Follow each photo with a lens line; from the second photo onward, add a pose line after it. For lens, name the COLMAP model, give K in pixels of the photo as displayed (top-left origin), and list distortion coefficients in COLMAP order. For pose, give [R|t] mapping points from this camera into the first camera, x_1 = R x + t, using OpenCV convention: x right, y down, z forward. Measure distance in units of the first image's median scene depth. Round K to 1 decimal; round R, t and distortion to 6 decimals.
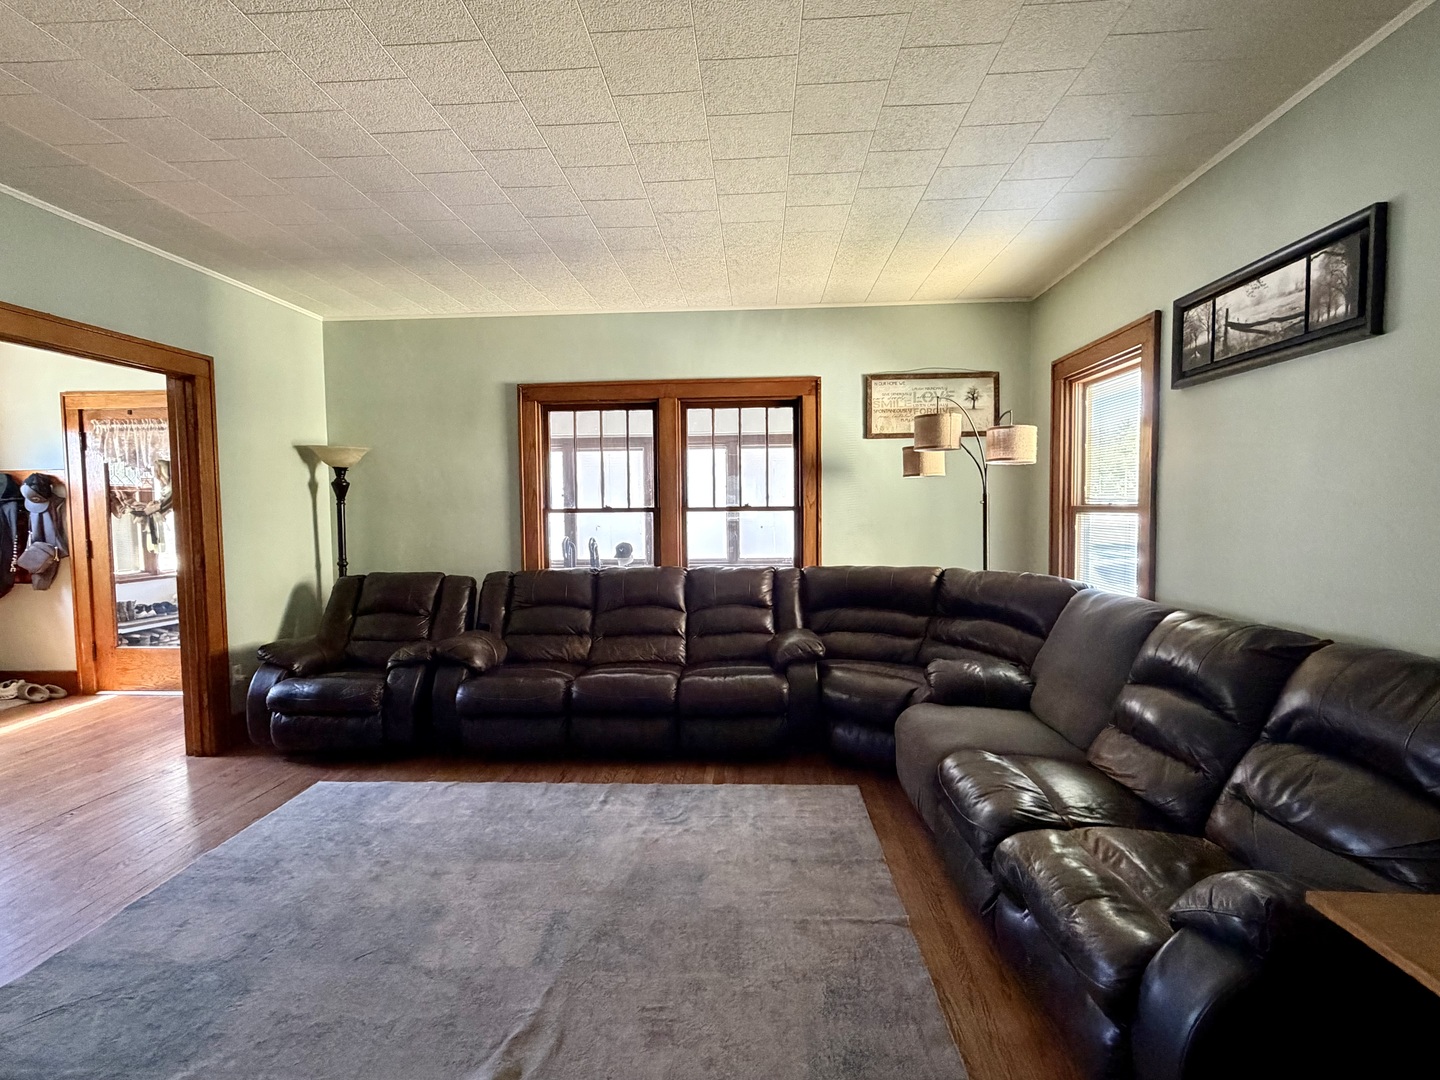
lens RADIAL K [[679.8, 0, 721.9], [0, 679.8, 548.9], [0, 0, 1]] dist [-0.000920, -0.000127]
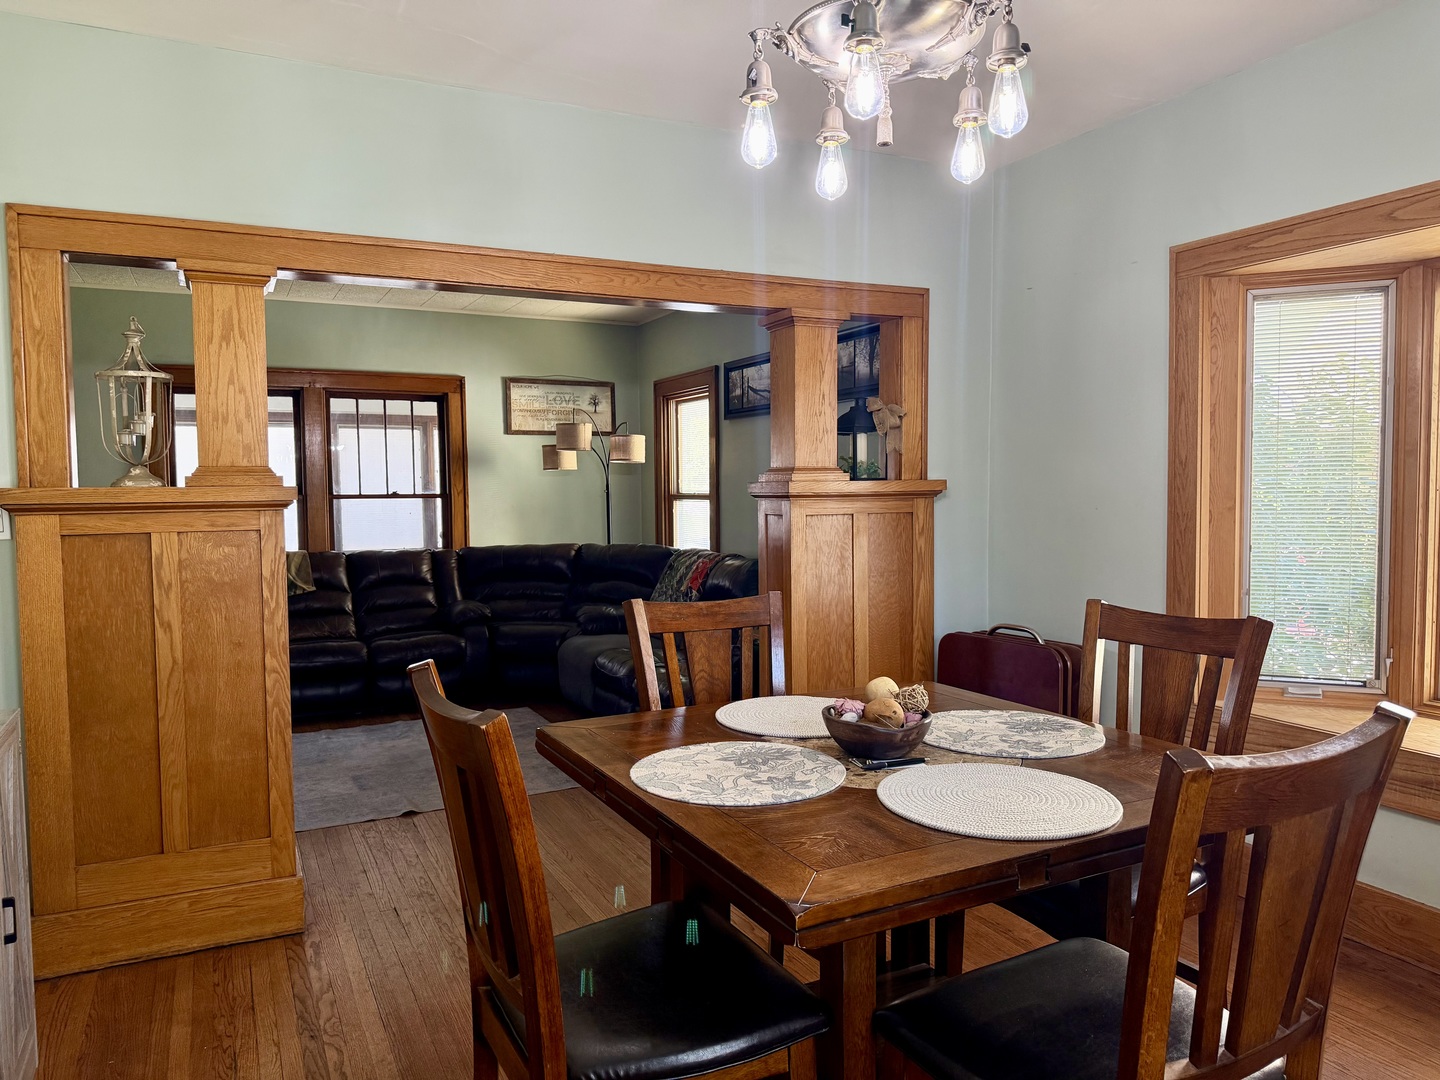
lens RADIAL K [[1018.4, 0, 720.0], [0, 1018.4, 540.0], [0, 0, 1]] dist [0.003769, -0.006090]
pose [[0.870866, -0.018735, 0.491163, -0.339285], [0.027599, 0.999561, -0.010806, 0.044719], [-0.490744, 0.022966, 0.871001, -0.695921]]
